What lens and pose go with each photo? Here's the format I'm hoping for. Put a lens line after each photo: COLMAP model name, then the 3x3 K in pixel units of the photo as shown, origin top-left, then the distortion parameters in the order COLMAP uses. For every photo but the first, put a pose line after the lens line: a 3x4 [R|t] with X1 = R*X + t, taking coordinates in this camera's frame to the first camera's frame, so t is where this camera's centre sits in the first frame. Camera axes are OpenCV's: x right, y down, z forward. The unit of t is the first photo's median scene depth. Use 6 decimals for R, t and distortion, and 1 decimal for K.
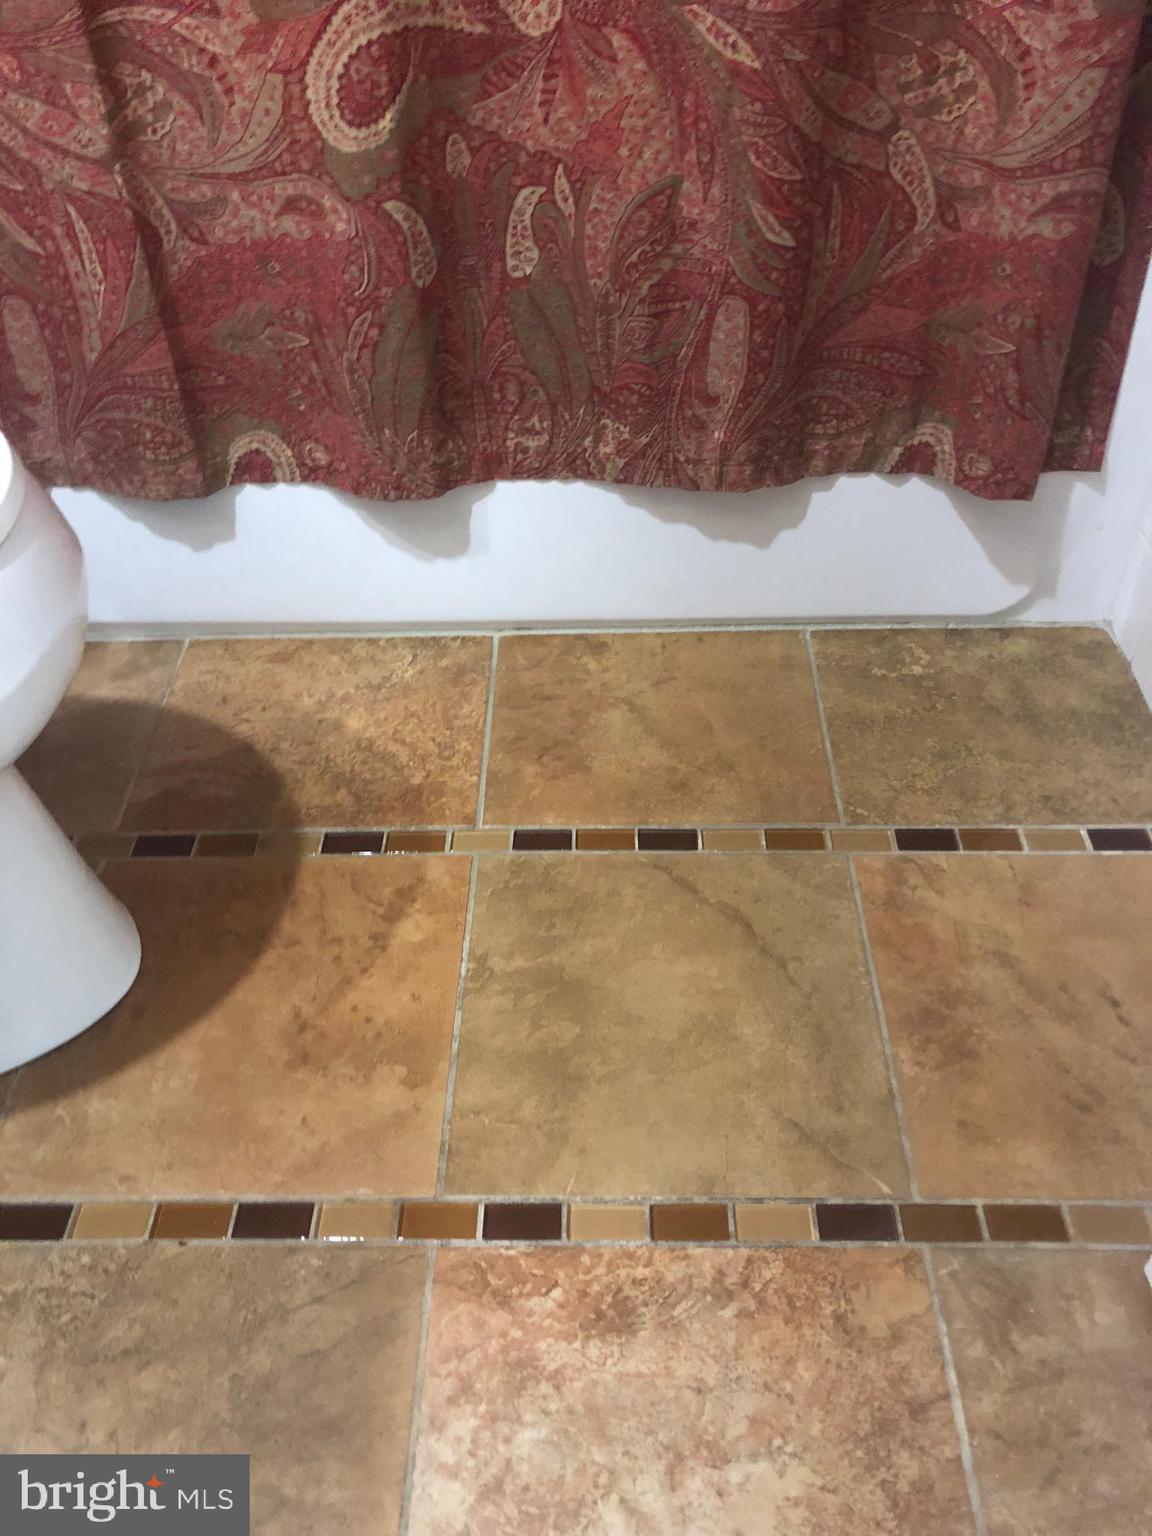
lens RADIAL K [[1284.3, 0, 573.2], [0, 1284.3, 766.4], [0, 0, 1]] dist [0.044362, -0.042912]
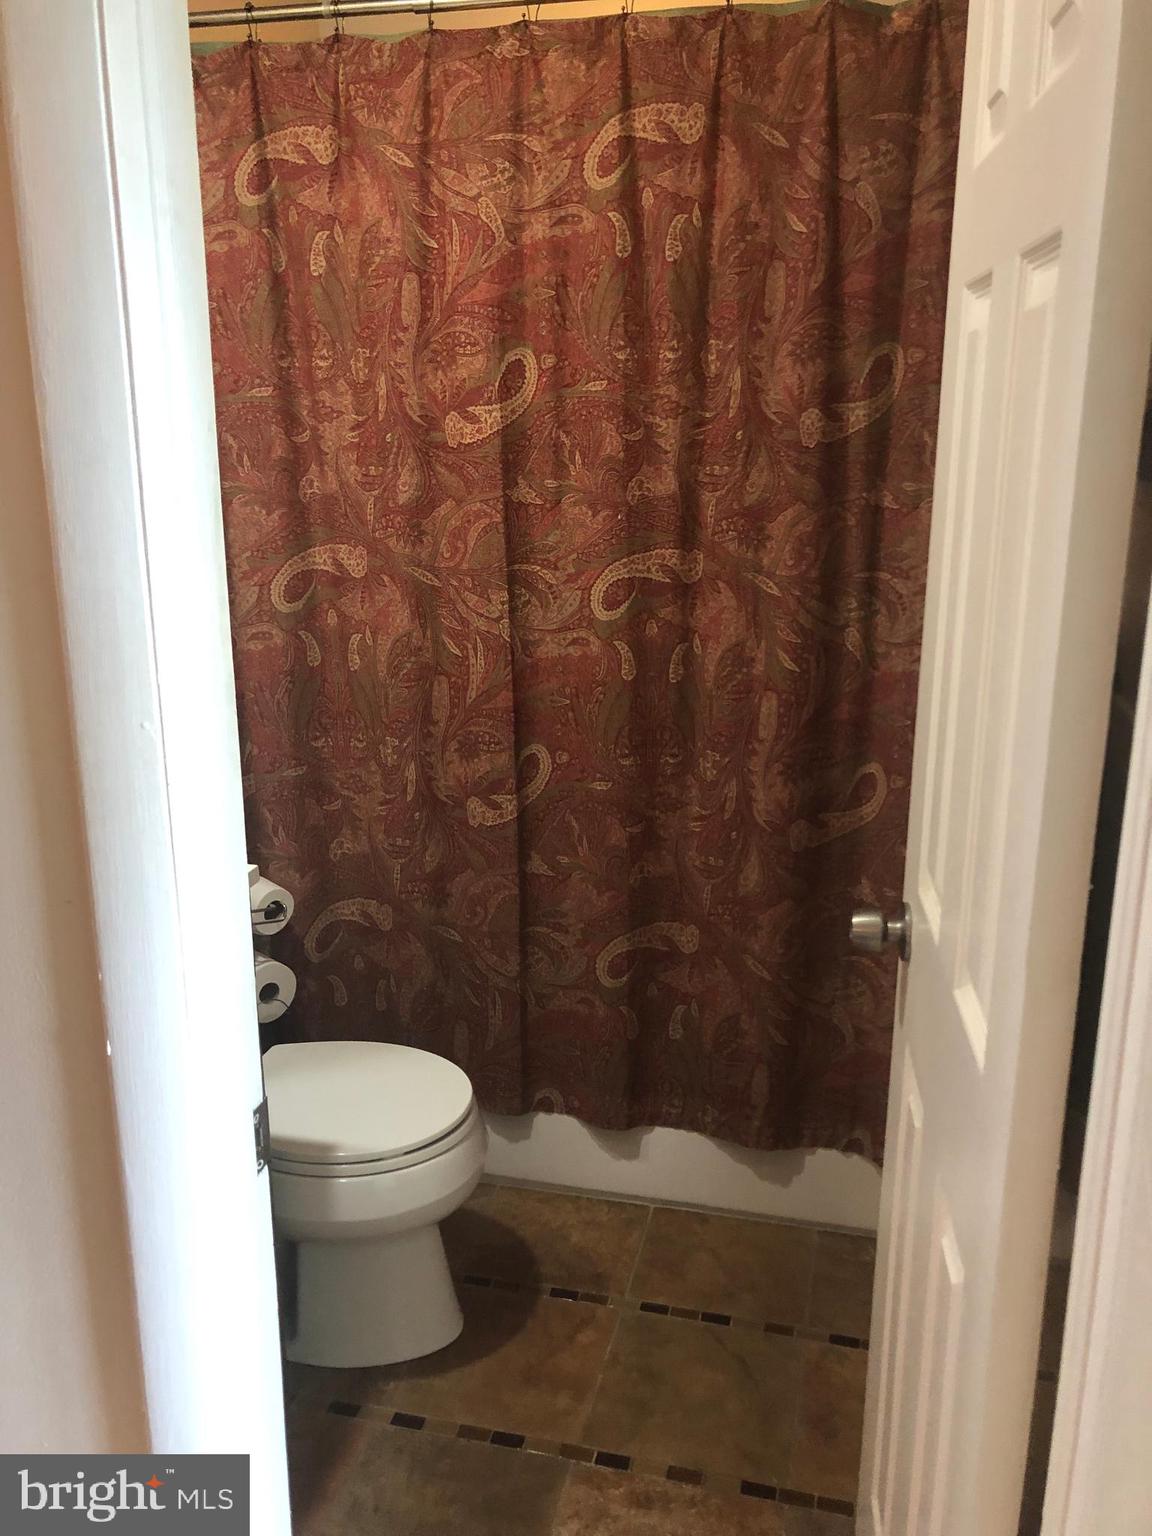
lens RADIAL K [[1284.3, 0, 523.4], [0, 1284.3, 737.2], [0, 0, 1]] dist [0.044362, -0.042912]
pose [[0.965739, 0.064826, -0.251289, 0.249047], [-0.174797, 0.878193, -0.445221, 0.226807], [0.191819, 0.473892, 0.859437, -1.330327]]
